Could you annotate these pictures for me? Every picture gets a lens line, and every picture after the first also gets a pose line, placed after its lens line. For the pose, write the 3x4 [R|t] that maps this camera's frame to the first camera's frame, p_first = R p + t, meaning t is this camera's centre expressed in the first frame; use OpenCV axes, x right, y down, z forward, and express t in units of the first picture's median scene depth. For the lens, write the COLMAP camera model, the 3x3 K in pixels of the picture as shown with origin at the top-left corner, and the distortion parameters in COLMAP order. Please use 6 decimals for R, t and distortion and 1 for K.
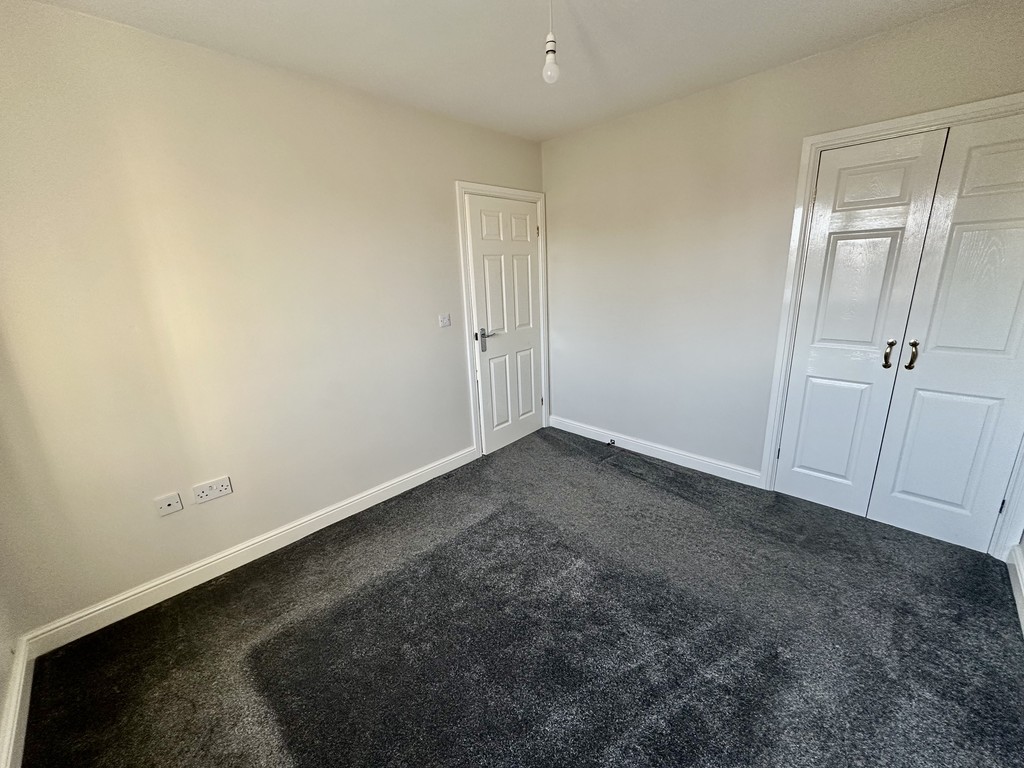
lens RADIAL K [[406.7, 0, 515.2], [0, 406.7, 382.9], [0, 0, 1]] dist [-0.002951, 0.000601]
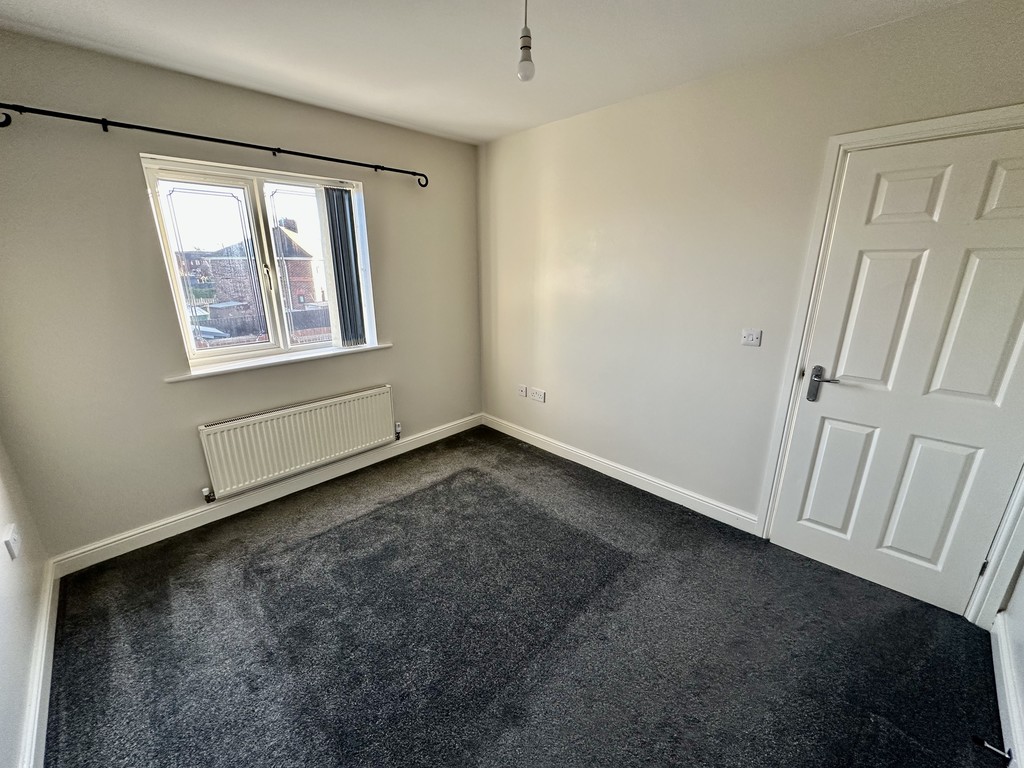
lens RADIAL K [[406.7, 0, 514.1], [0, 406.7, 384.5], [0, 0, 1]] dist [-0.002951, 0.000601]
pose [[-0.006294, 0.323237, -0.946297, 0.550498], [-0.267918, 0.911174, 0.313021, -0.182847], [0.963421, 0.255500, 0.080866, 0.505774]]
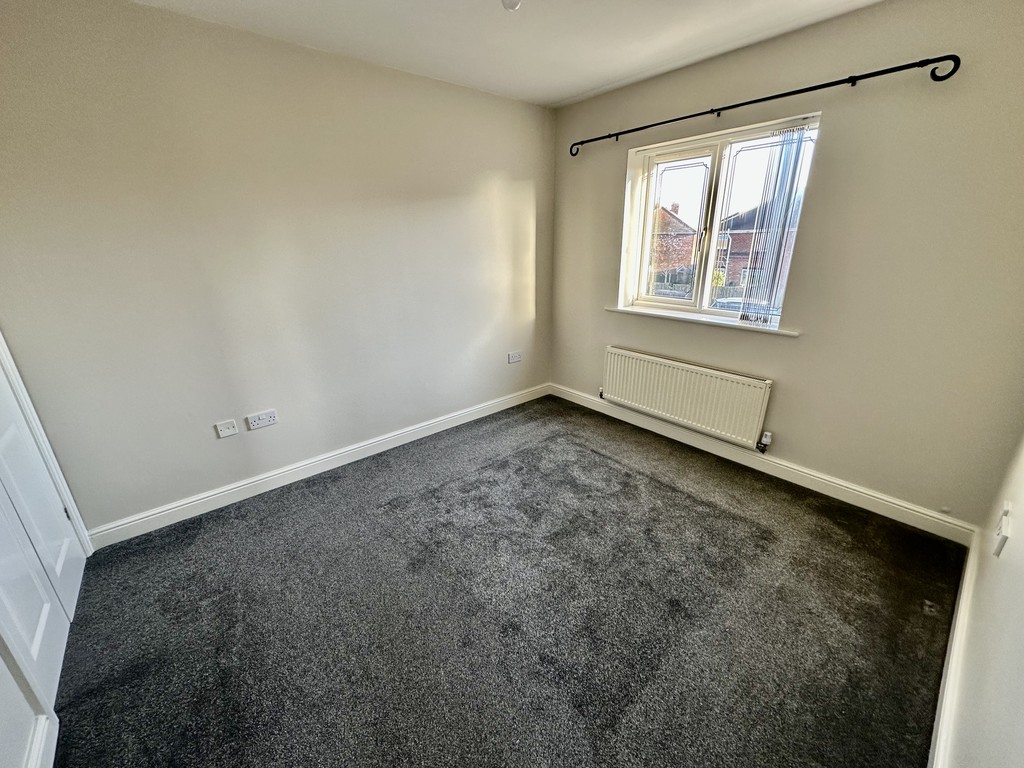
lens RADIAL K [[406.7, 0, 509.4], [0, 406.7, 385.0], [0, 0, 1]] dist [-0.002951, 0.000601]
pose [[-0.994155, 0.017913, 0.106461, 0.012365], [0.076539, 0.812407, 0.578046, -0.277669], [-0.076136, 0.582816, -0.809030, 0.982993]]
